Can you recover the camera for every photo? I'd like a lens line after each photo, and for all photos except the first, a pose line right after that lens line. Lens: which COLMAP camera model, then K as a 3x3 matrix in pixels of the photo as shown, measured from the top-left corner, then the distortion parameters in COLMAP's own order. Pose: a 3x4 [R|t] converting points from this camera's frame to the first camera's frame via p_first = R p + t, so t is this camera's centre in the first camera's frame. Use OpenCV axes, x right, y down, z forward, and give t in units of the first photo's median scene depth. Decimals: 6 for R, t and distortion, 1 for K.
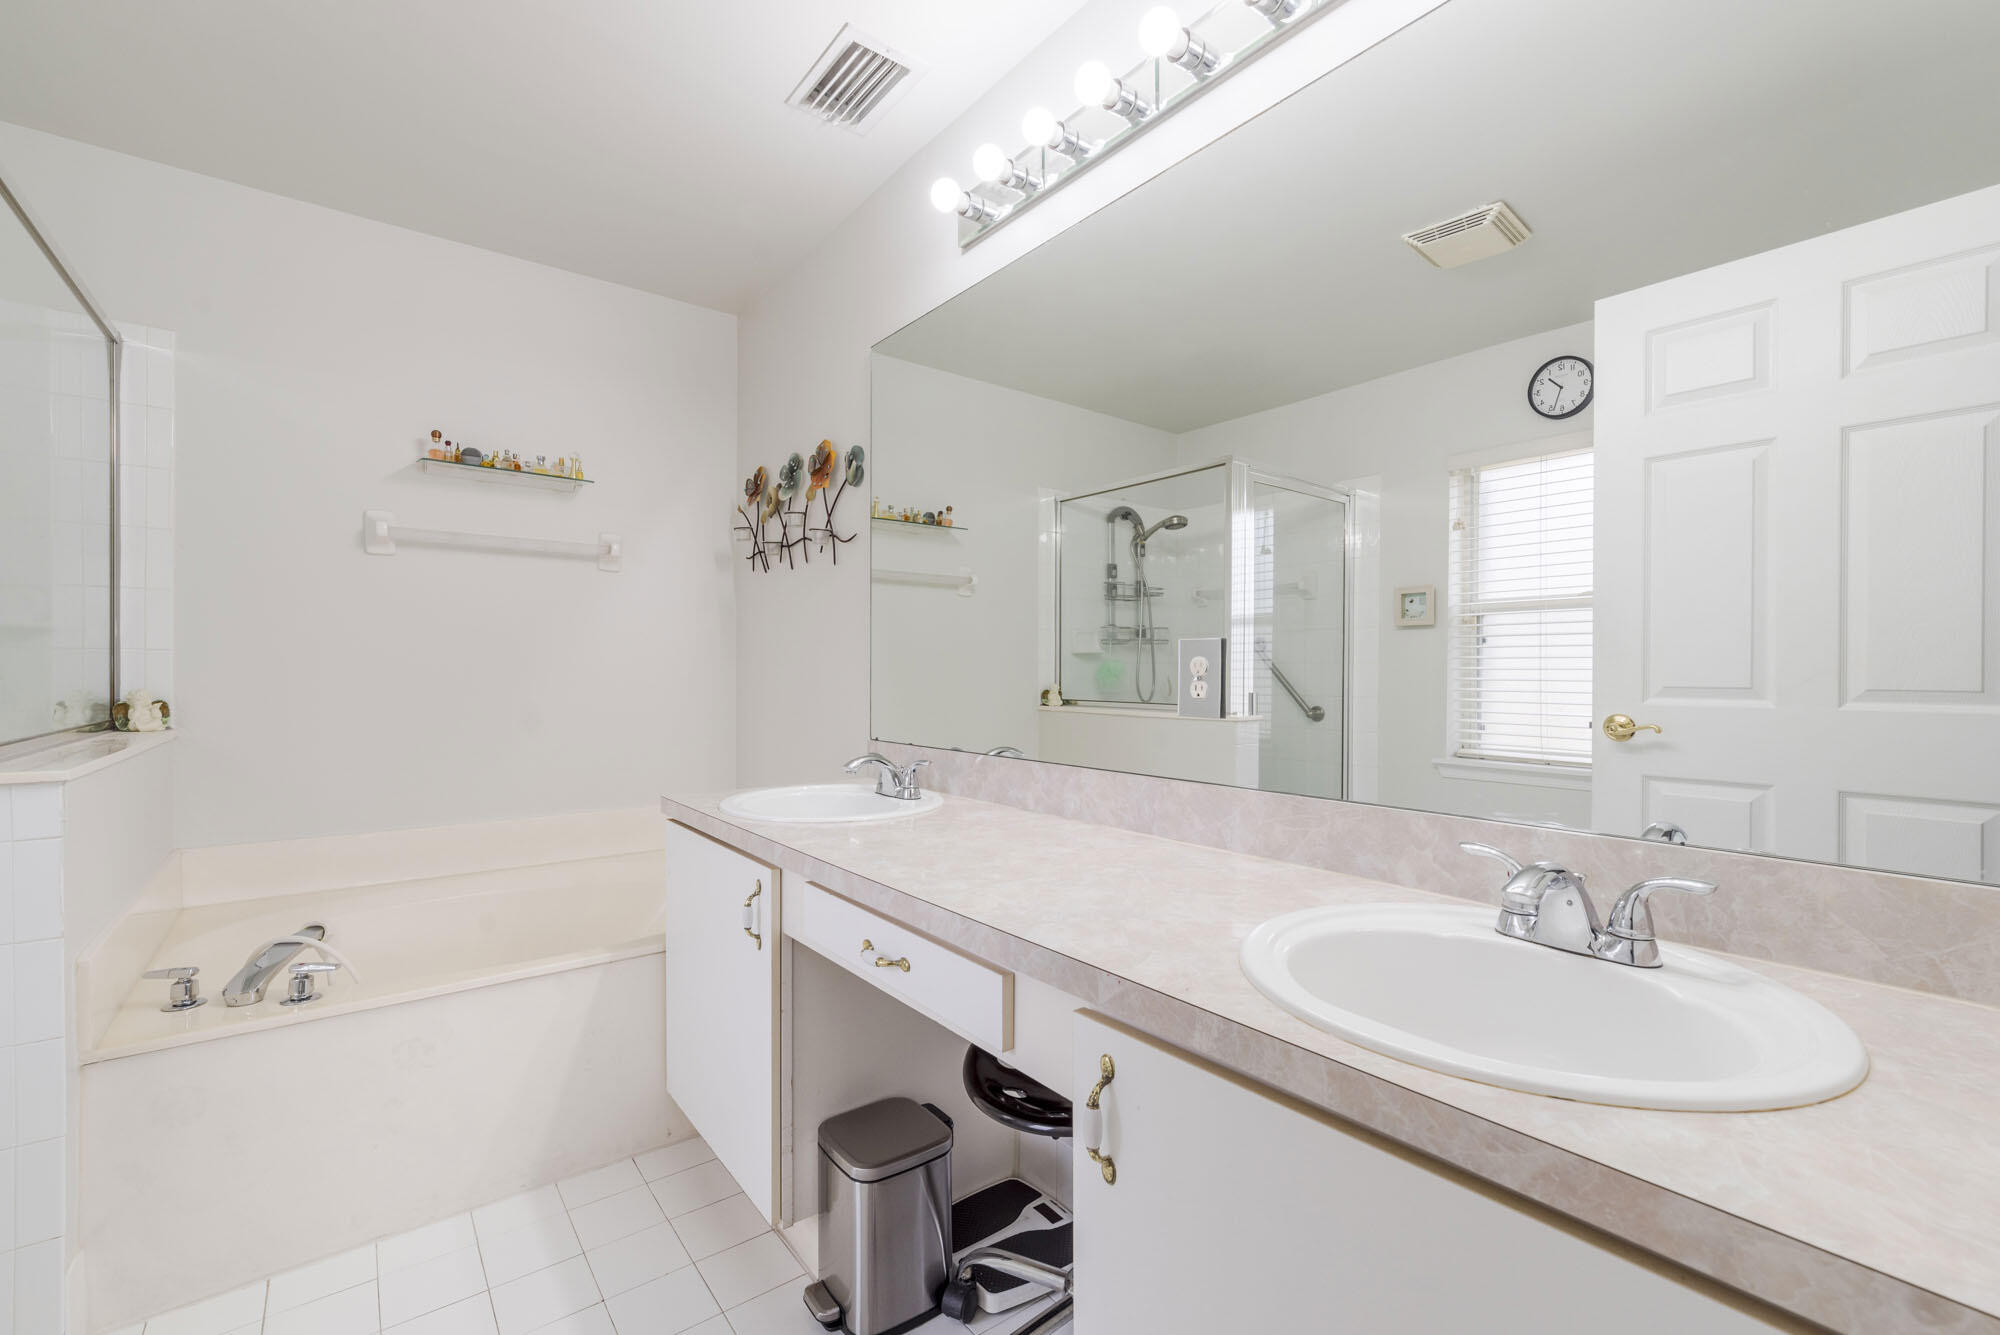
lens RADIAL K [[856.8, 0, 1000.3], [0, 856.8, 673.7], [0, 0, 1]] dist [-0.001042, 0.001717]
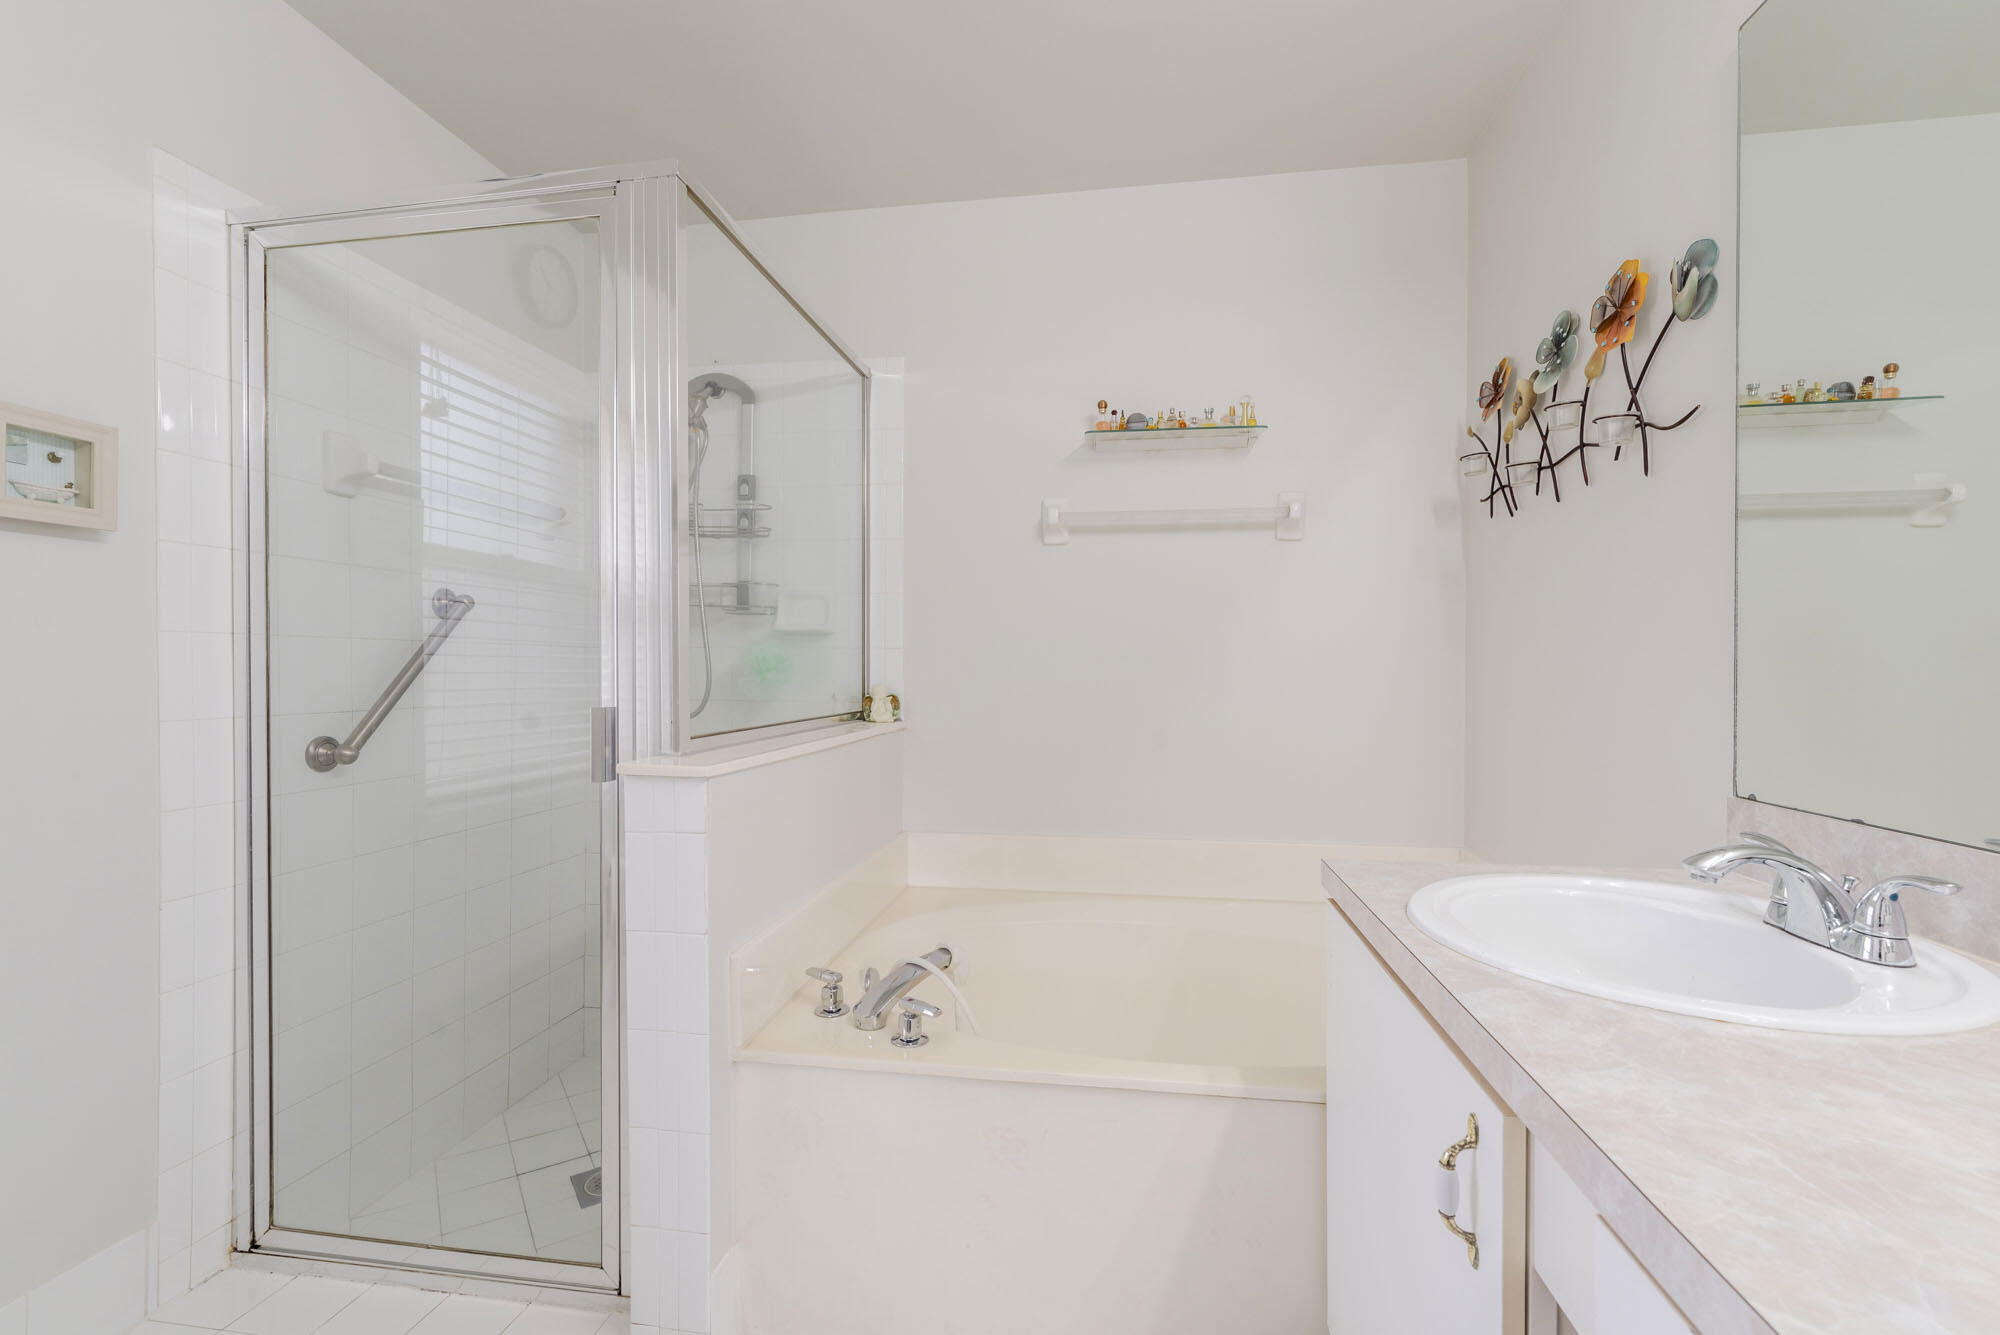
lens RADIAL K [[856.8, 0, 1003.1], [0, 856.8, 676.0], [0, 0, 1]] dist [-0.001042, 0.001717]
pose [[0.687993, 0.003595, -0.725708, -0.073799], [0.000372, 0.999986, 0.005306, 0.001786], [0.725717, -0.003920, 0.687982, 0.300889]]
